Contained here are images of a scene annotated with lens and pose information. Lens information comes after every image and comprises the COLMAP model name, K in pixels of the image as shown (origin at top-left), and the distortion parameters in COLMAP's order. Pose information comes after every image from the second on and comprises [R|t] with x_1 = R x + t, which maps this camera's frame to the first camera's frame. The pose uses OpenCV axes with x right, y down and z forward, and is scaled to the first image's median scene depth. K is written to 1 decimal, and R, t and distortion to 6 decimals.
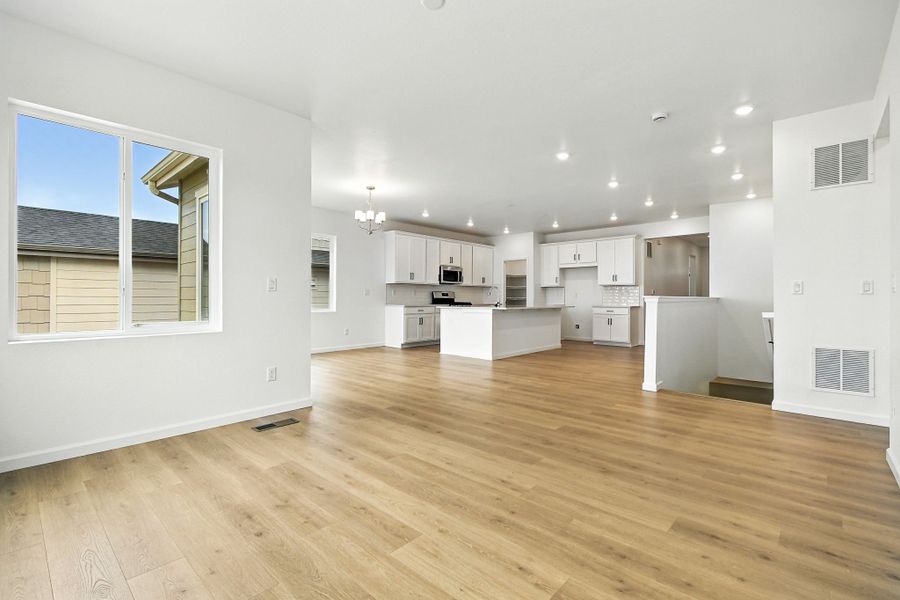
lens RADIAL K [[401.7, 0, 448.0], [0, 401.7, 298.8], [0, 0, 1]] dist [0.004719, 0.000010]
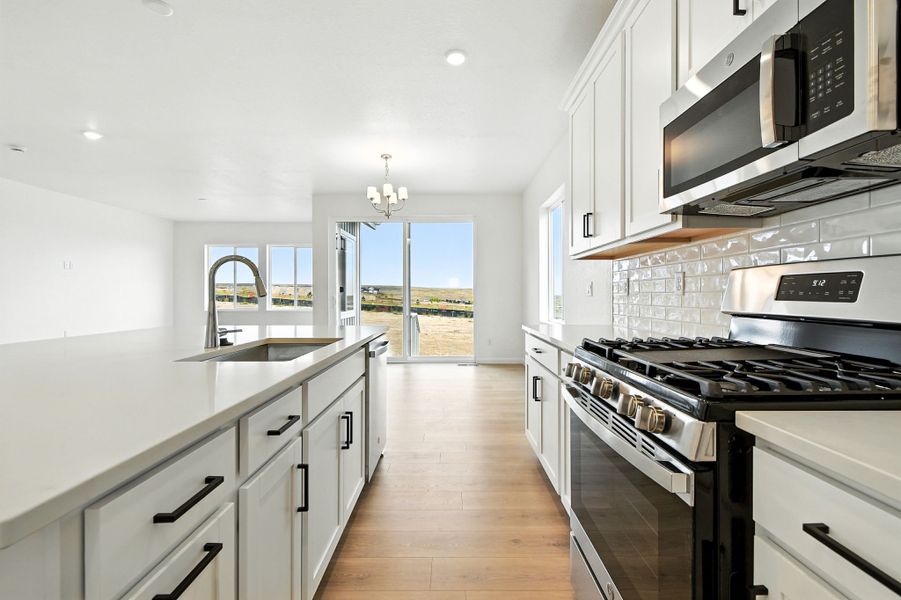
lens RADIAL K [[402.1, 0, 448.5], [0, 402.1, 298.8], [0, 0, 1]] dist [0.004719, 0.000010]
pose [[-0.738378, 0.002274, -0.674384, 0.150965], [-0.003026, 0.999973, 0.006686, -0.008096], [0.674381, 0.006977, -0.738351, 1.055993]]
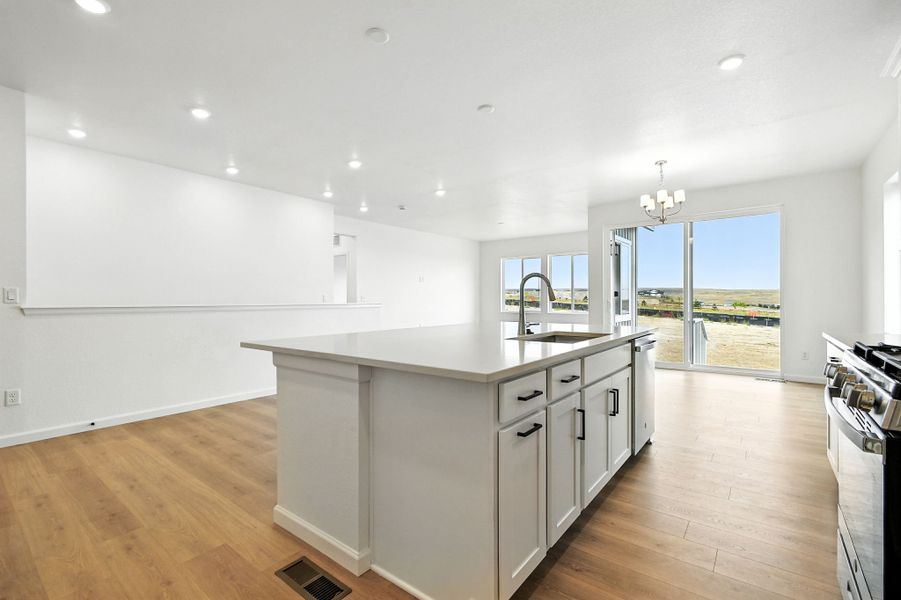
lens RADIAL K [[402.1, 0, 448.5], [0, 402.1, 298.8], [0, 0, 1]] dist [0.004719, 0.000010]
pose [[-0.996855, -0.000352, -0.079245, 0.178849], [-0.000189, 0.999998, -0.002071, -0.008465], [0.079246, -0.002050, -0.996853, 1.120813]]
